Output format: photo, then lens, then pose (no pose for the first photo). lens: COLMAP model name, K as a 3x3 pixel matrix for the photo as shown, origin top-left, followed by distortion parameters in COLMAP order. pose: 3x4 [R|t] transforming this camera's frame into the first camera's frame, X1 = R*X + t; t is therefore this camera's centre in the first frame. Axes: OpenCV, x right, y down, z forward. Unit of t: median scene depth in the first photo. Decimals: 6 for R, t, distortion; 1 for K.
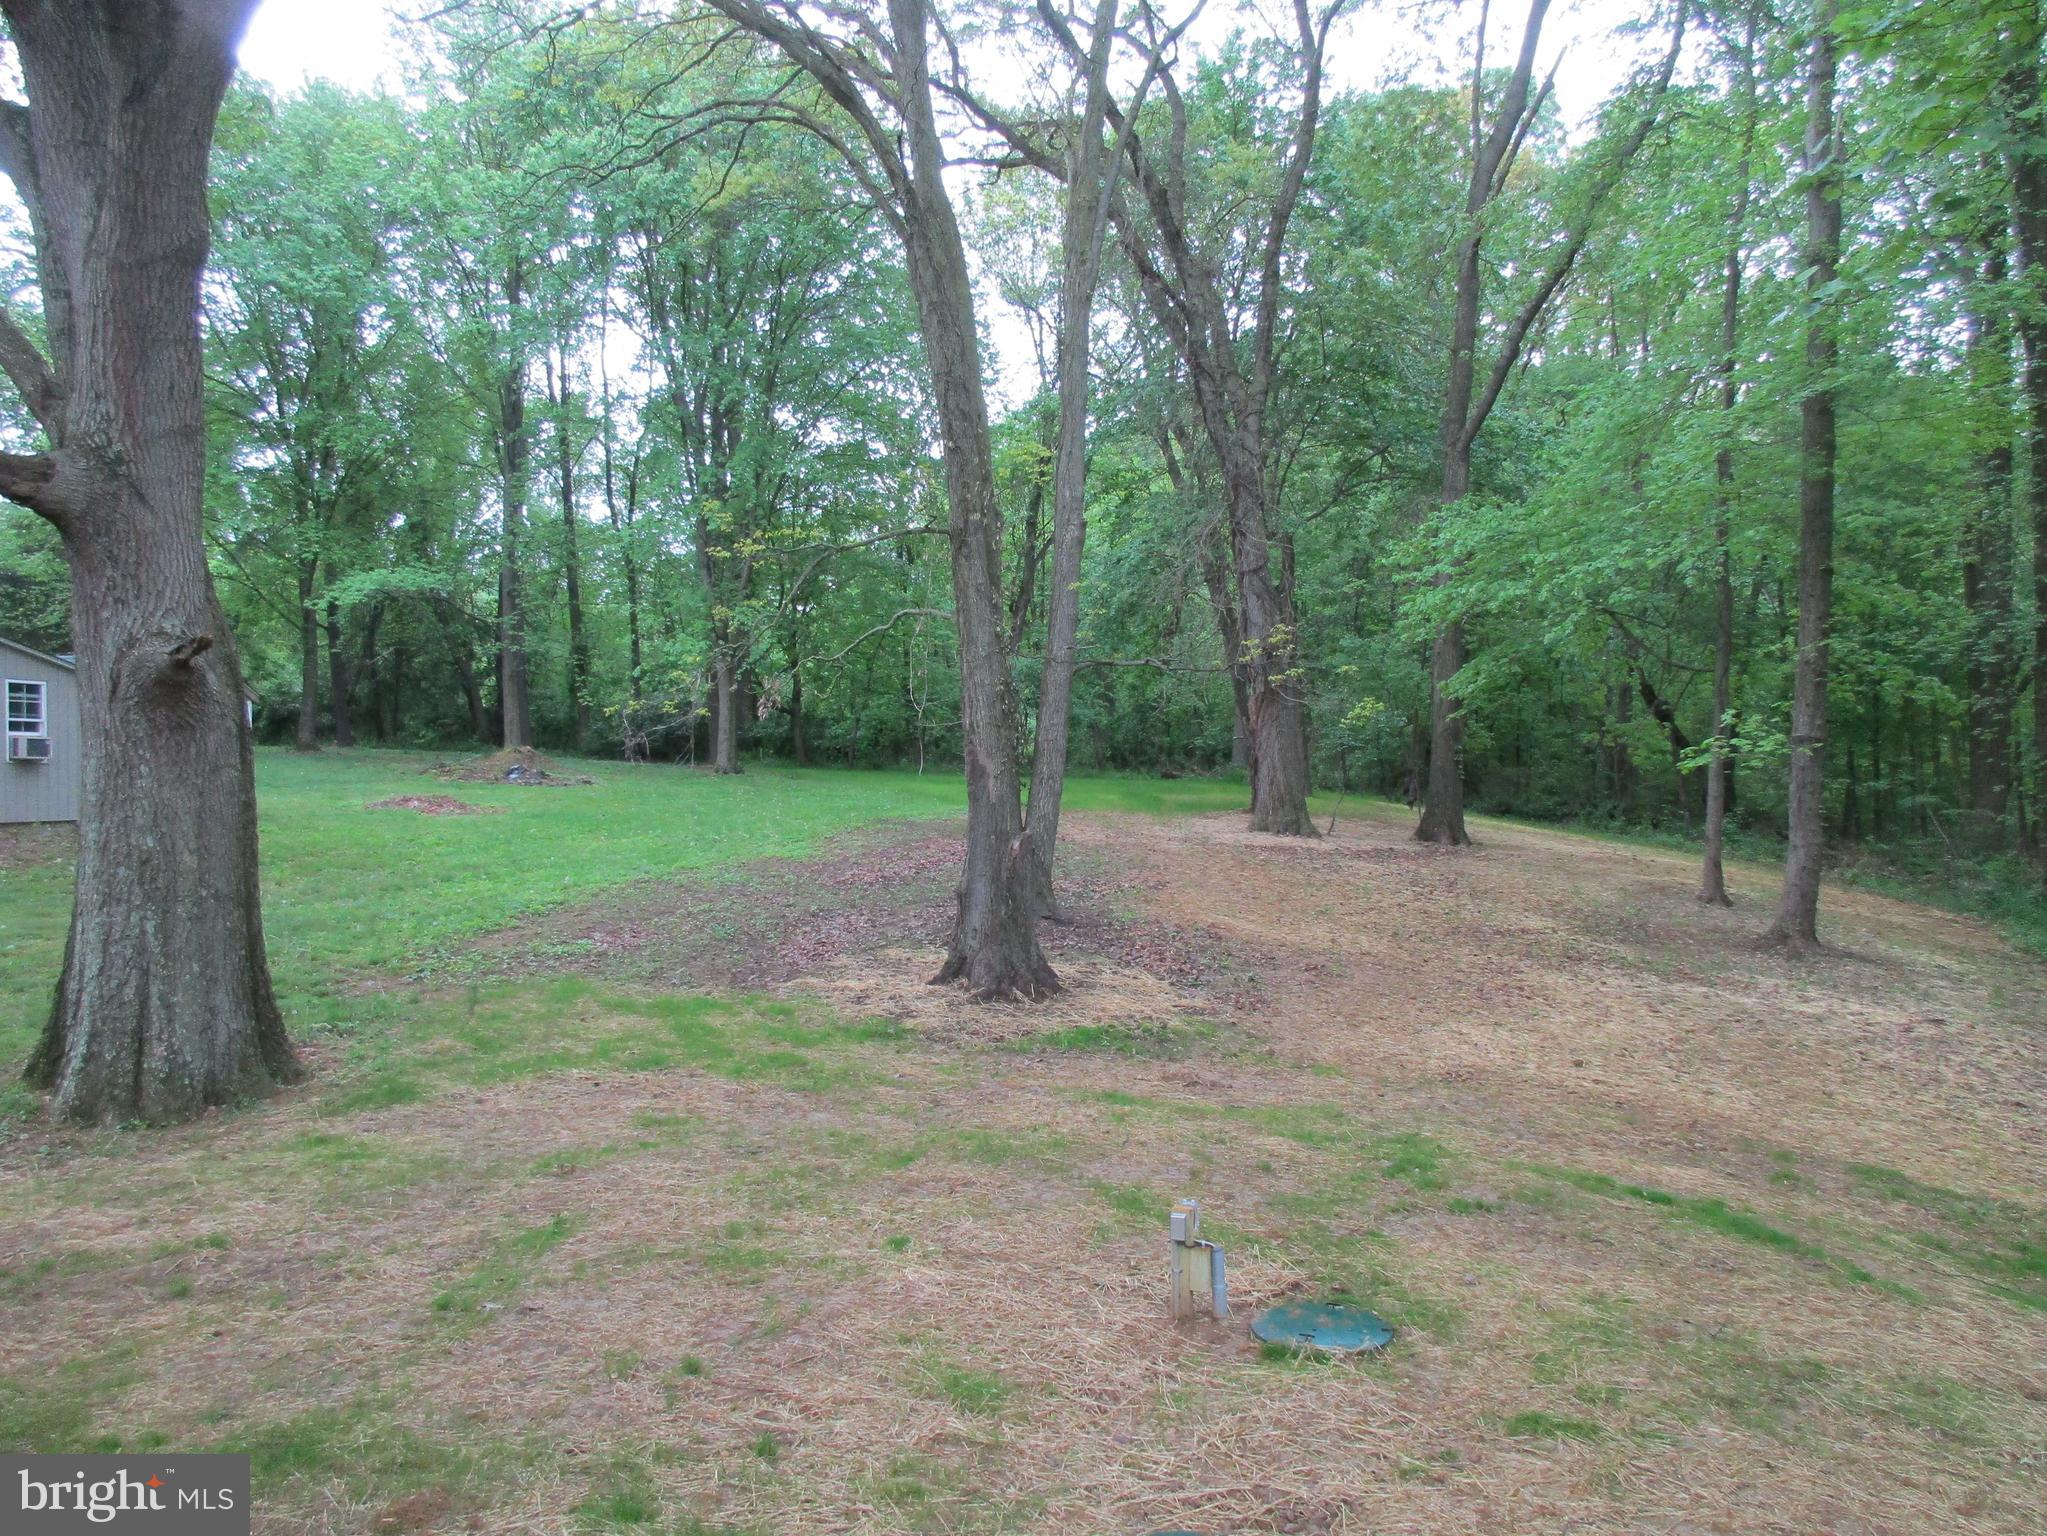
lens RADIAL K [[1534.8, 0, 1036.1], [0, 1534.8, 772.2], [0, 0, 1]] dist [-0.000910, 0.002258]
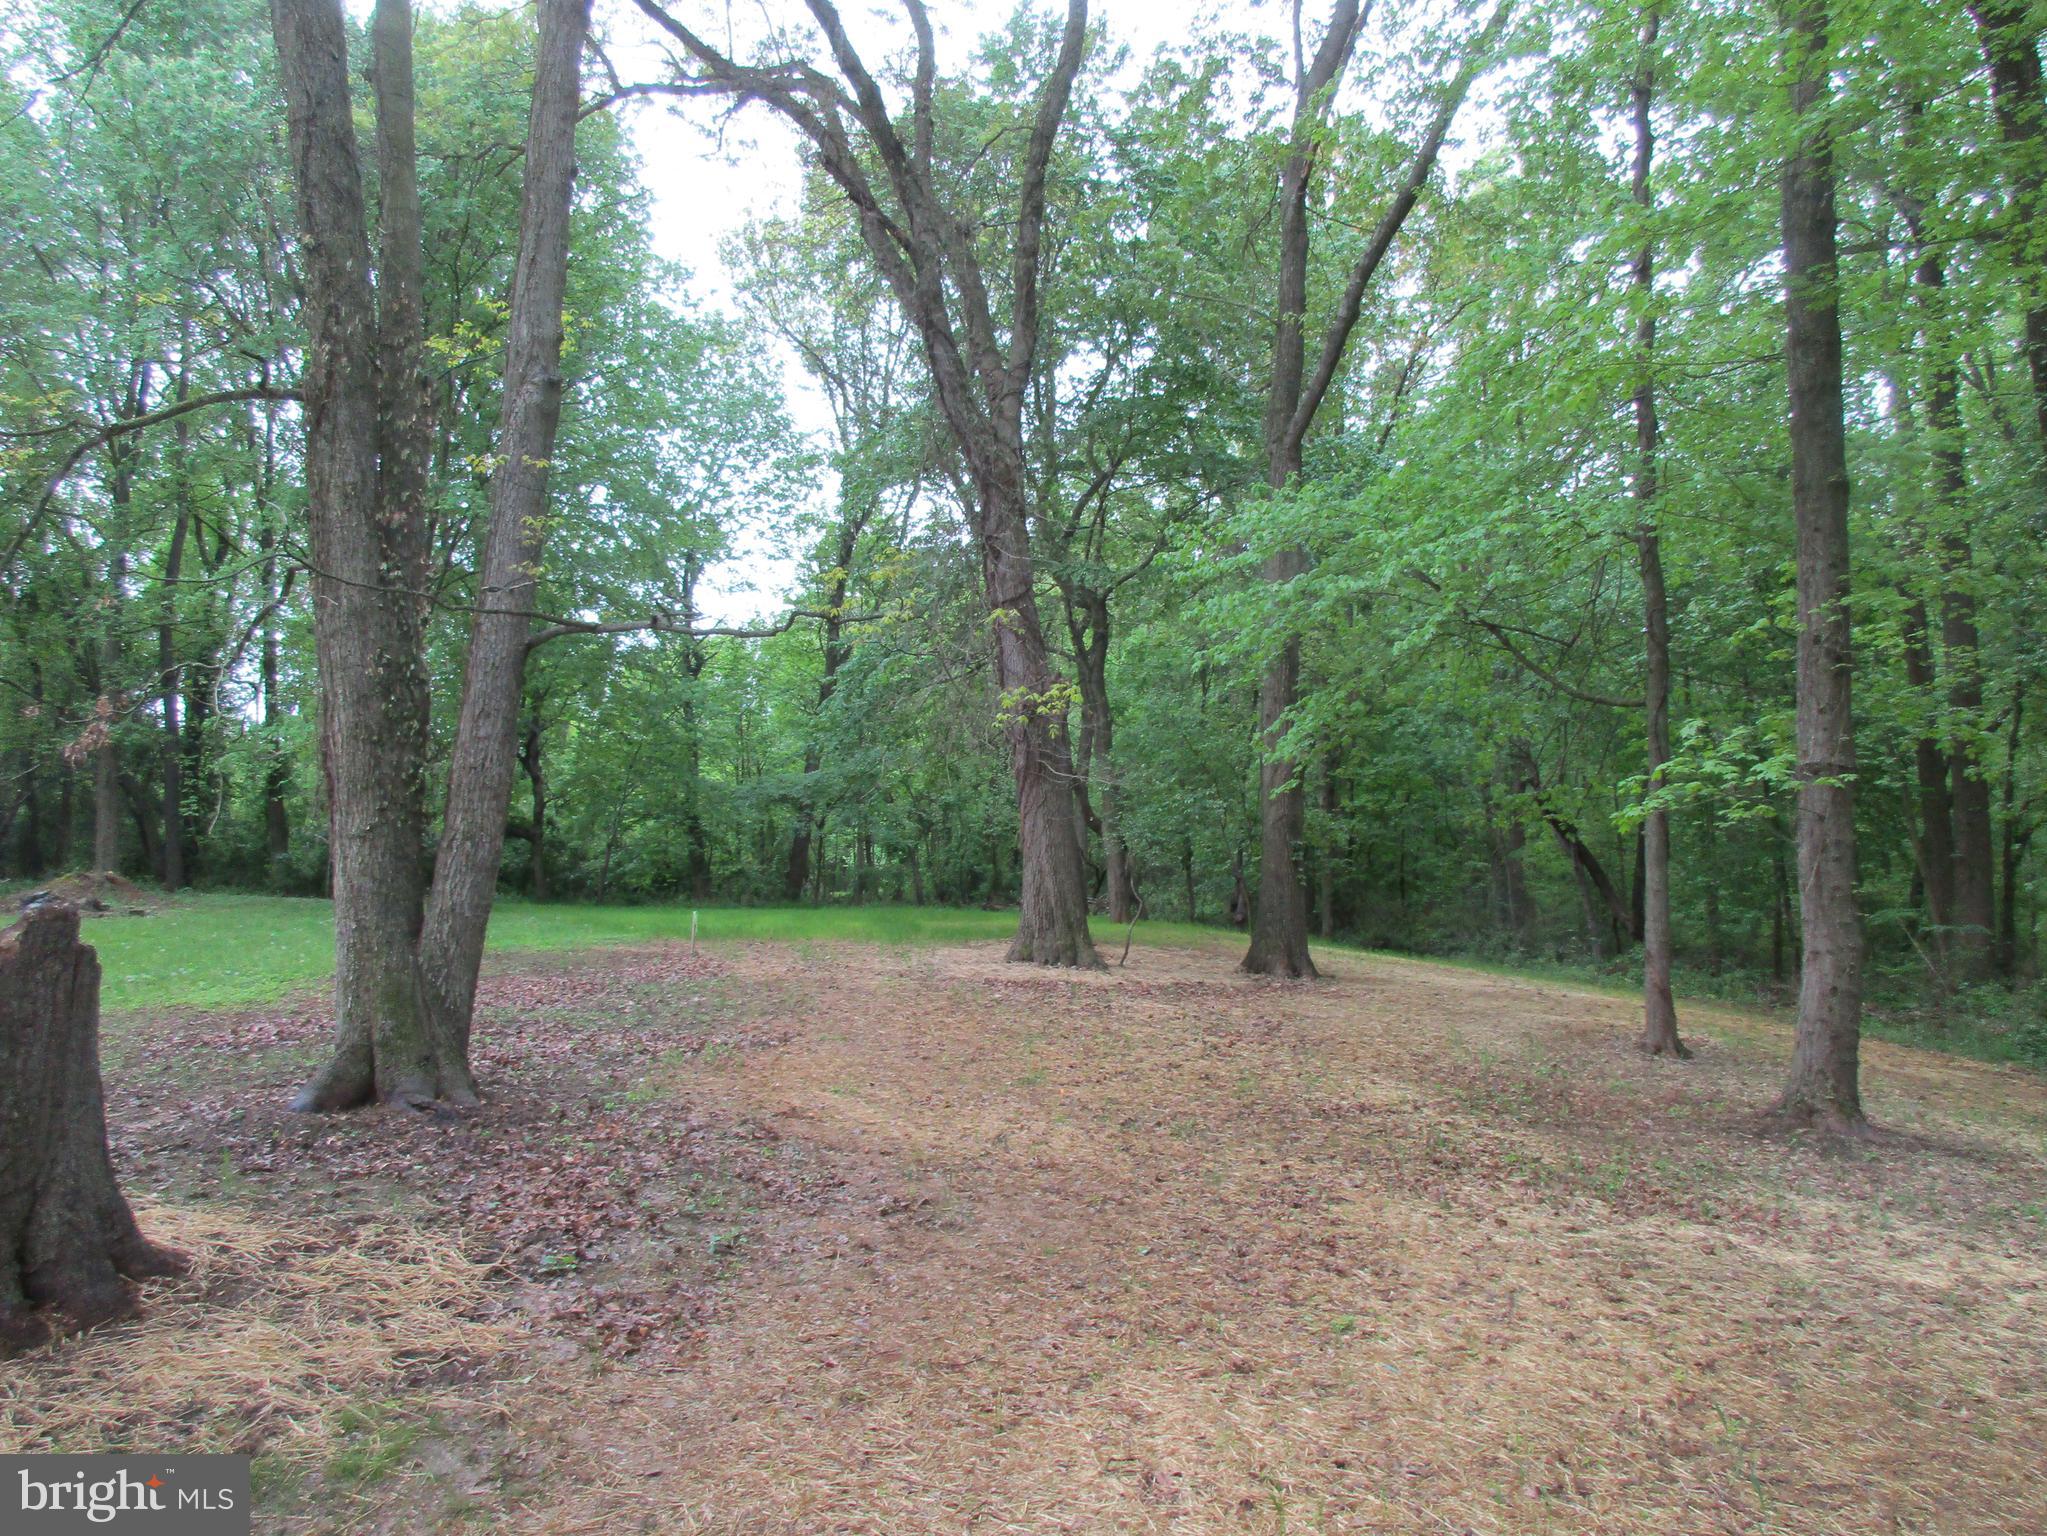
lens RADIAL K [[1534.8, 0, 1039.7], [0, 1534.8, 772.6], [0, 0, 1]] dist [-0.000910, 0.002258]
pose [[0.997850, -0.005327, 0.065321, 0.163170], [0.011961, 0.994754, -0.101596, 0.035711], [-0.064437, 0.102159, 0.992679, 0.433327]]
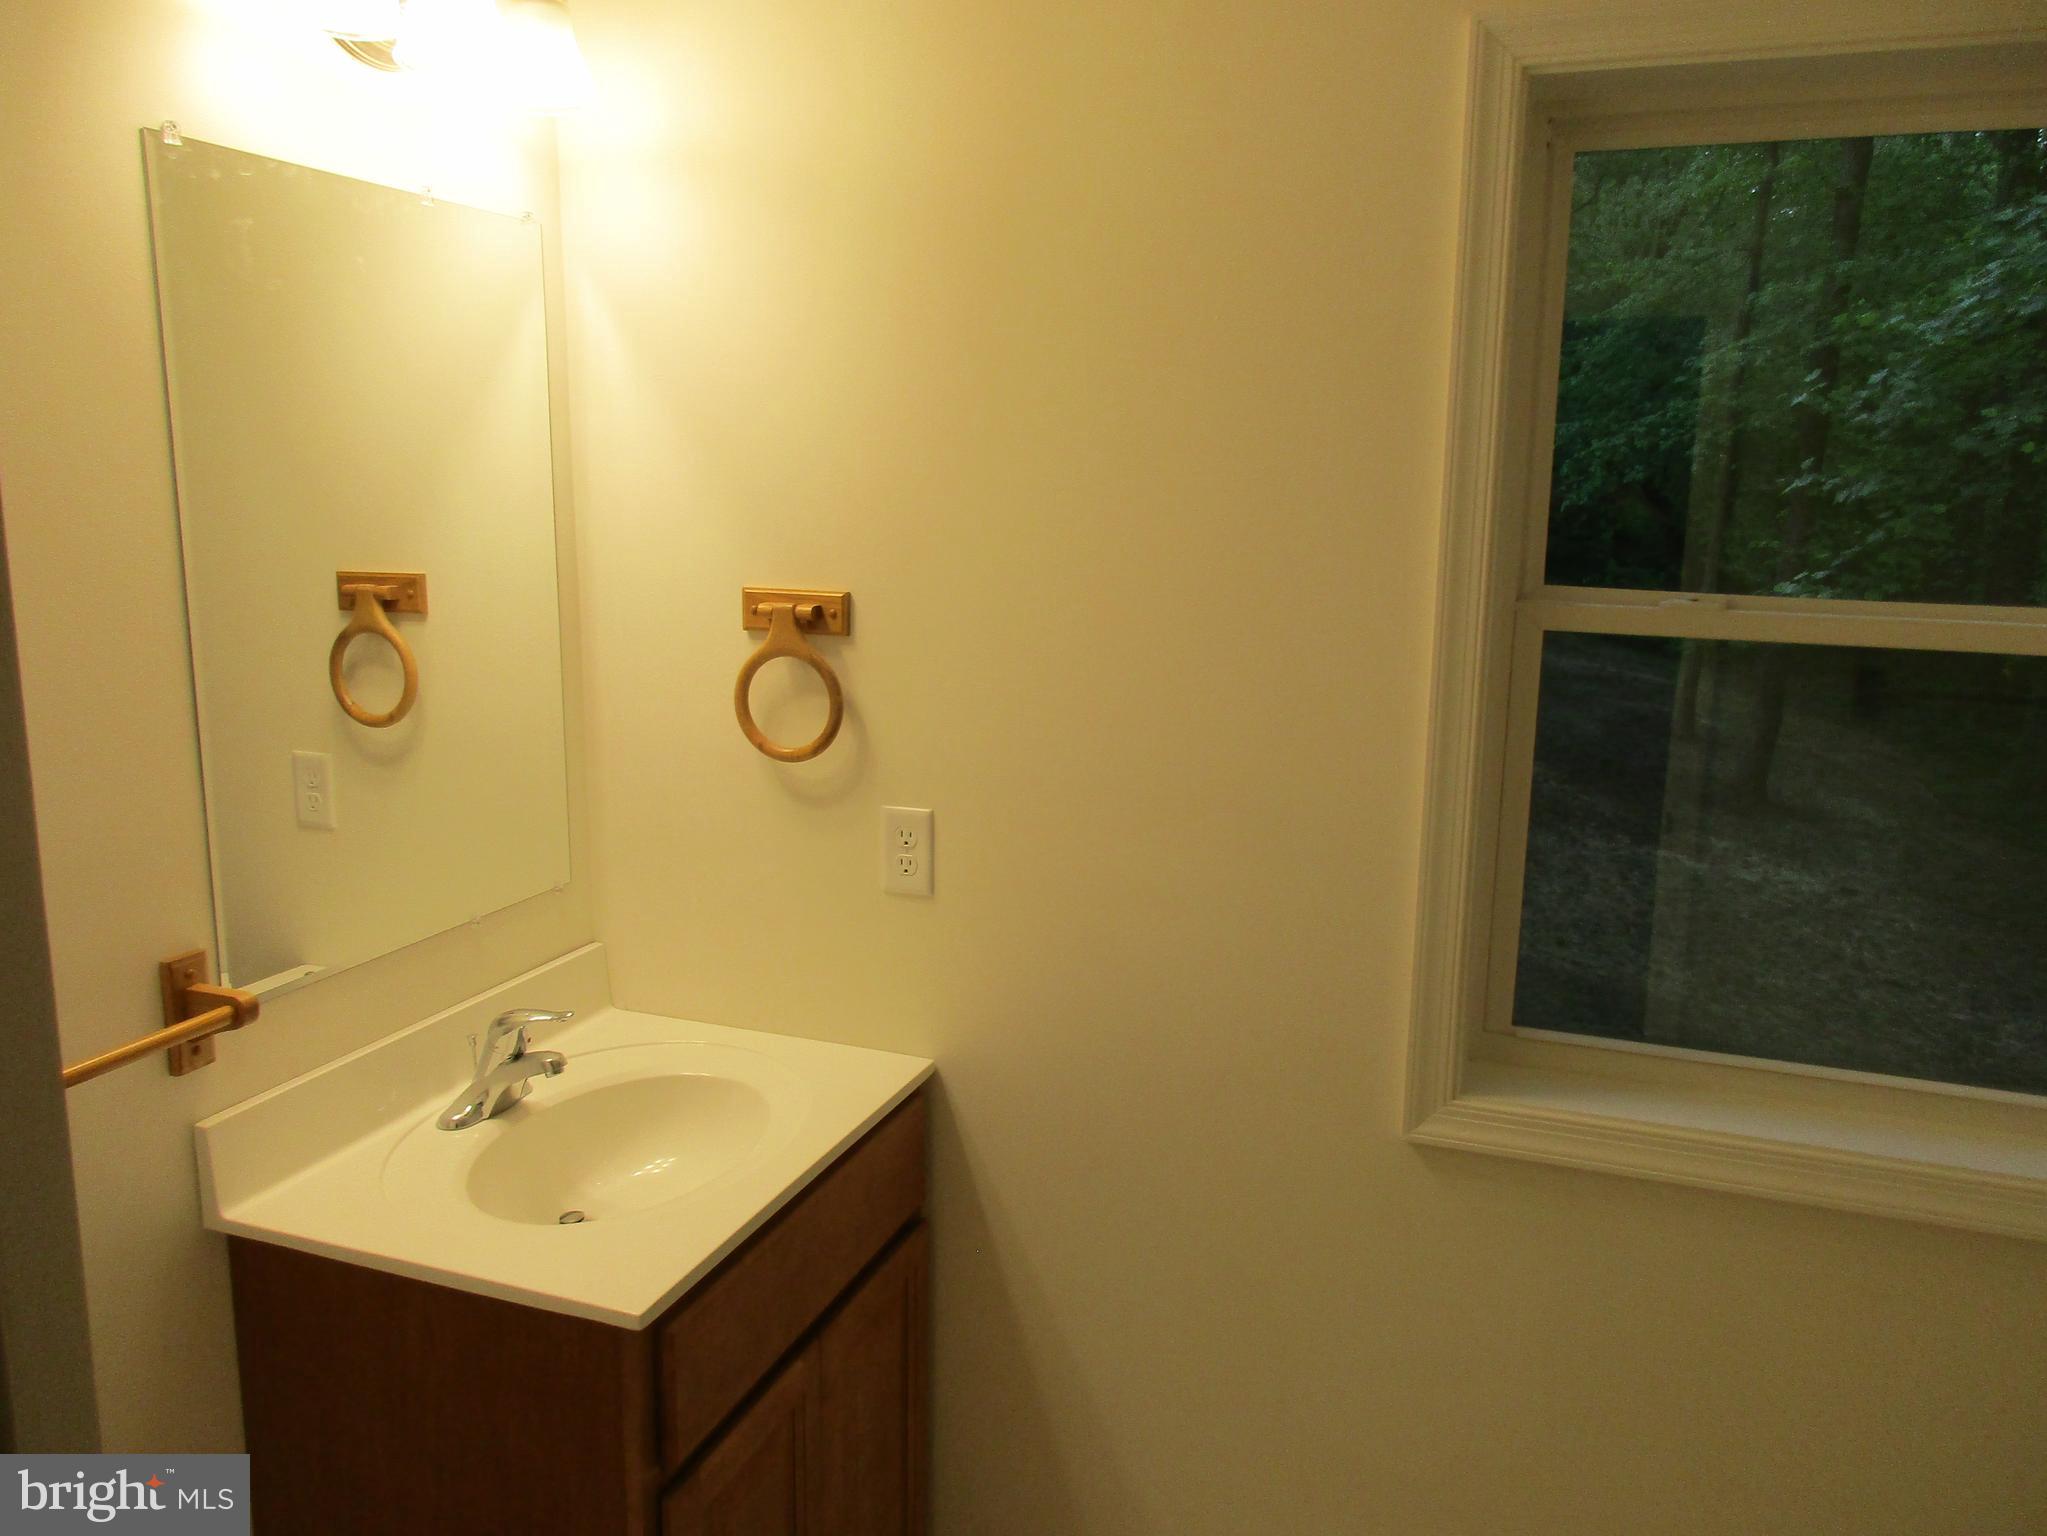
lens RADIAL K [[1534.8, 0, 1020.7], [0, 1534.8, 767.7], [0, 0, 1]] dist [-0.000910, 0.002258]
pose [[0.999529, 0.029627, 0.007989, -0.076937], [-0.030623, 0.979669, 0.198268, -0.129777], [-0.001952, -0.198419, 0.980115, -0.156509]]
